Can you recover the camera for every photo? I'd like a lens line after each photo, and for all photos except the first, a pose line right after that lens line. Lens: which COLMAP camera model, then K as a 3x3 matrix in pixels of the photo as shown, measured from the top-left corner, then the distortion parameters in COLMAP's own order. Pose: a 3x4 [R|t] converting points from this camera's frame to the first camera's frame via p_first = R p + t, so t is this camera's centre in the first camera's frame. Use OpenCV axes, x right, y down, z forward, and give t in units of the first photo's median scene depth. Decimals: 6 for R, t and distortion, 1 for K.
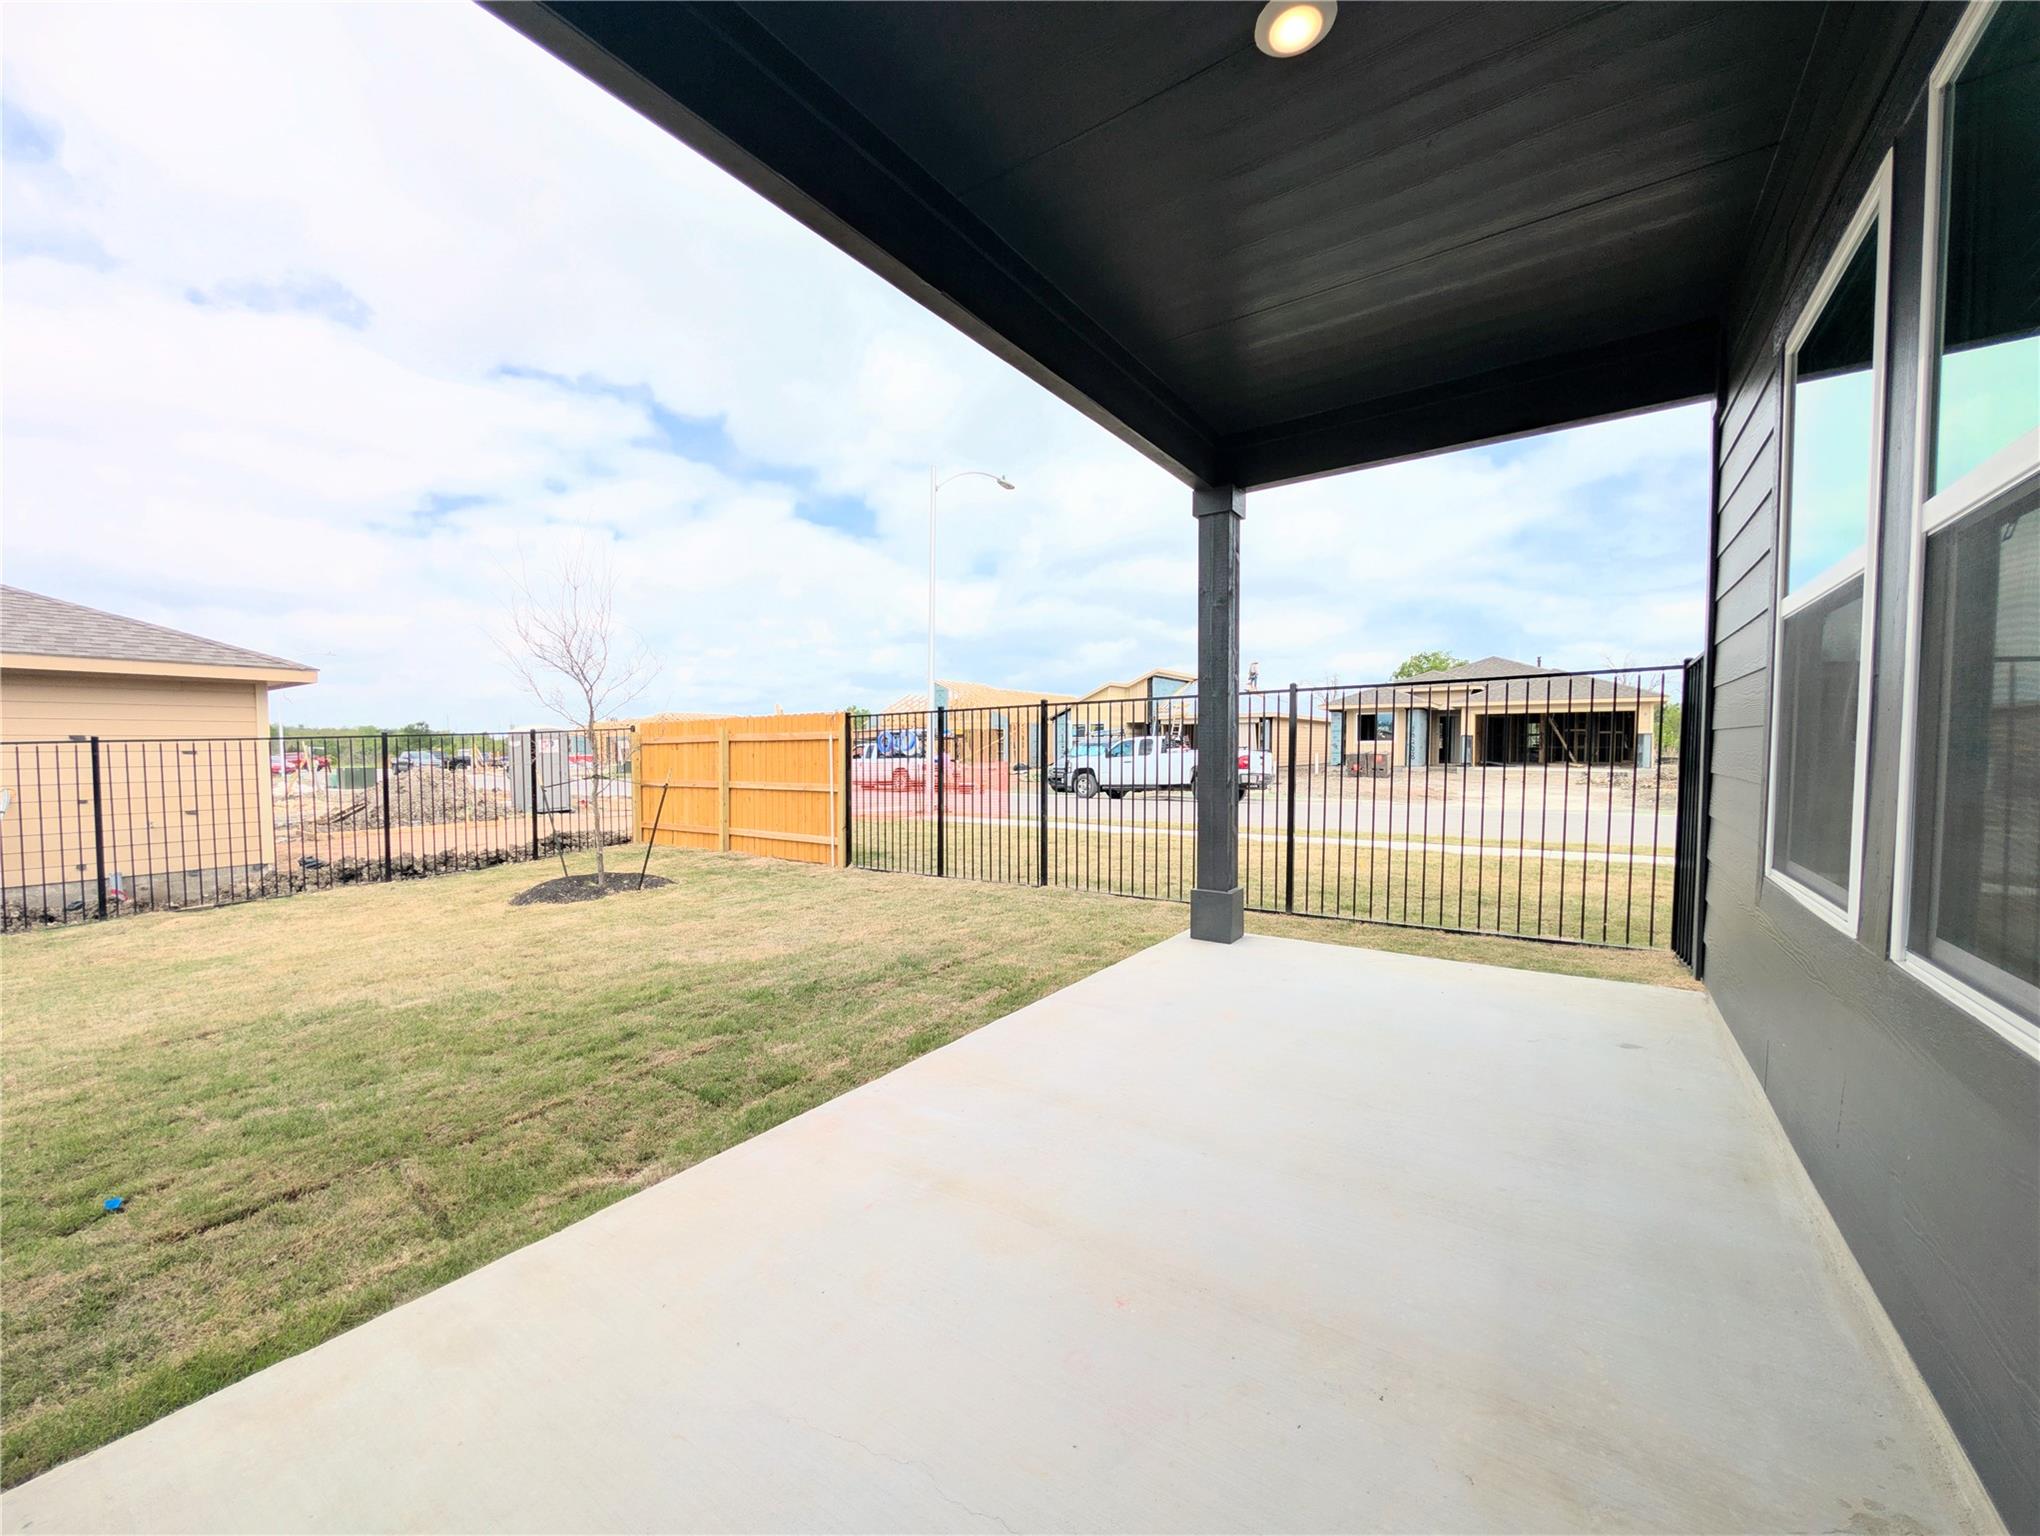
lens RADIAL K [[780.4, 0, 1020.4], [0, 780.4, 781.3], [0, 0, 1]] dist [-0.002863, 0.001060]
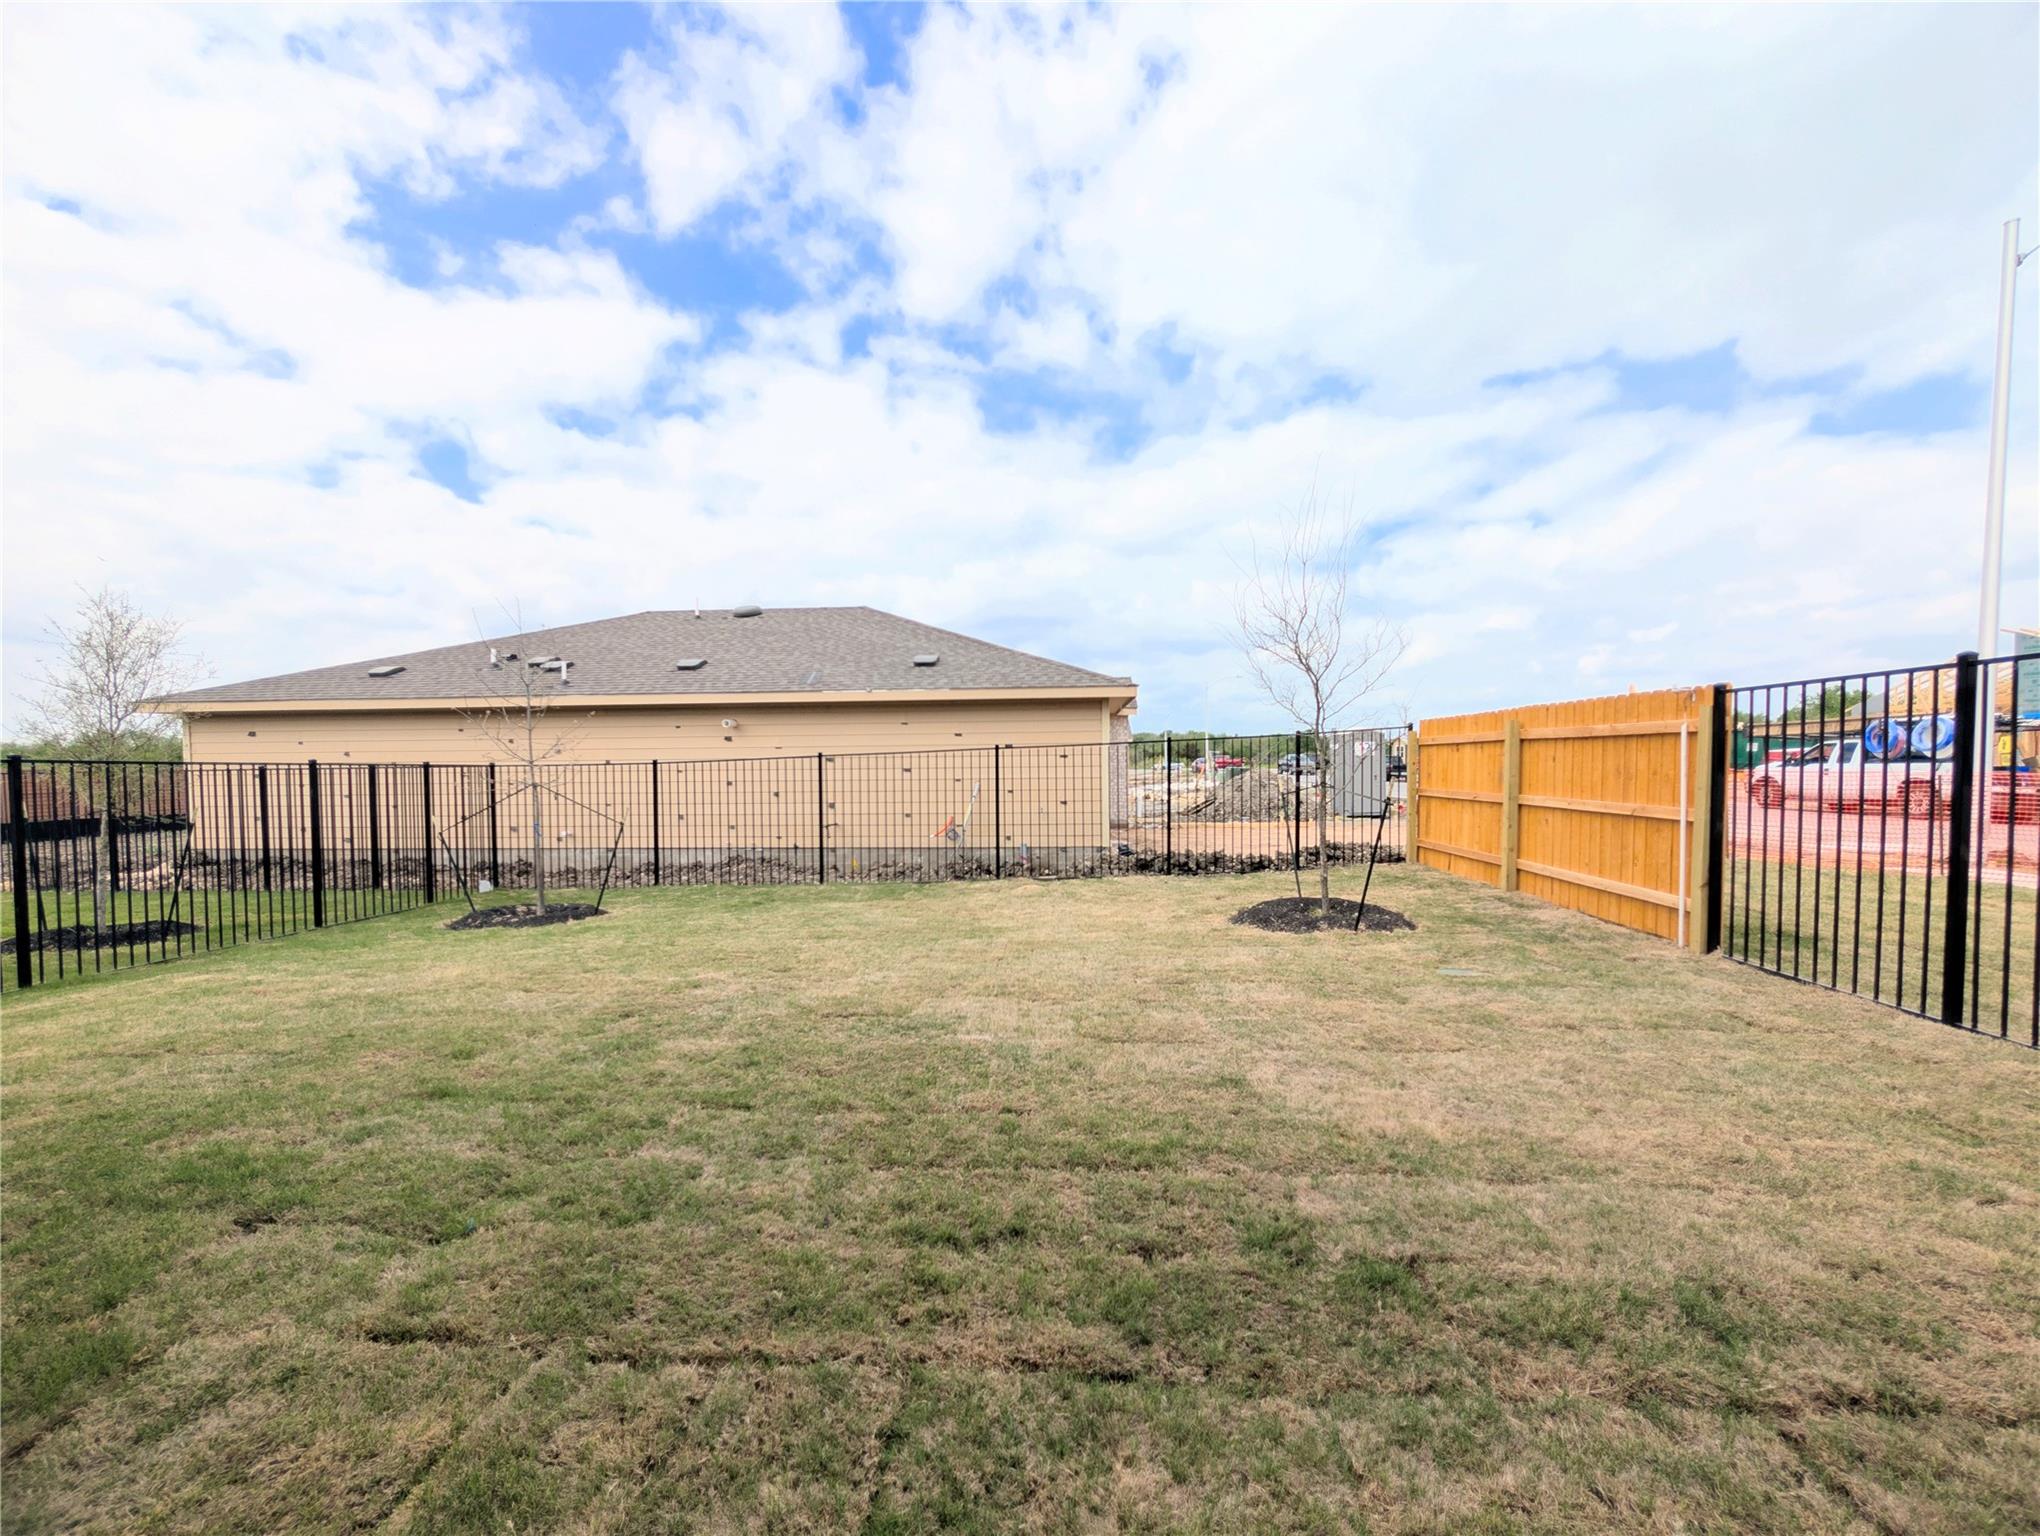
lens RADIAL K [[780.4, 0, 1013.1], [0, 780.4, 758.8], [0, 0, 1]] dist [-0.002863, 0.001060]
pose [[0.519073, 0.001499, -0.854729, 0.002498], [-0.028503, 0.999473, -0.015557, -0.011114], [0.854255, 0.032438, 0.518842, 0.284985]]
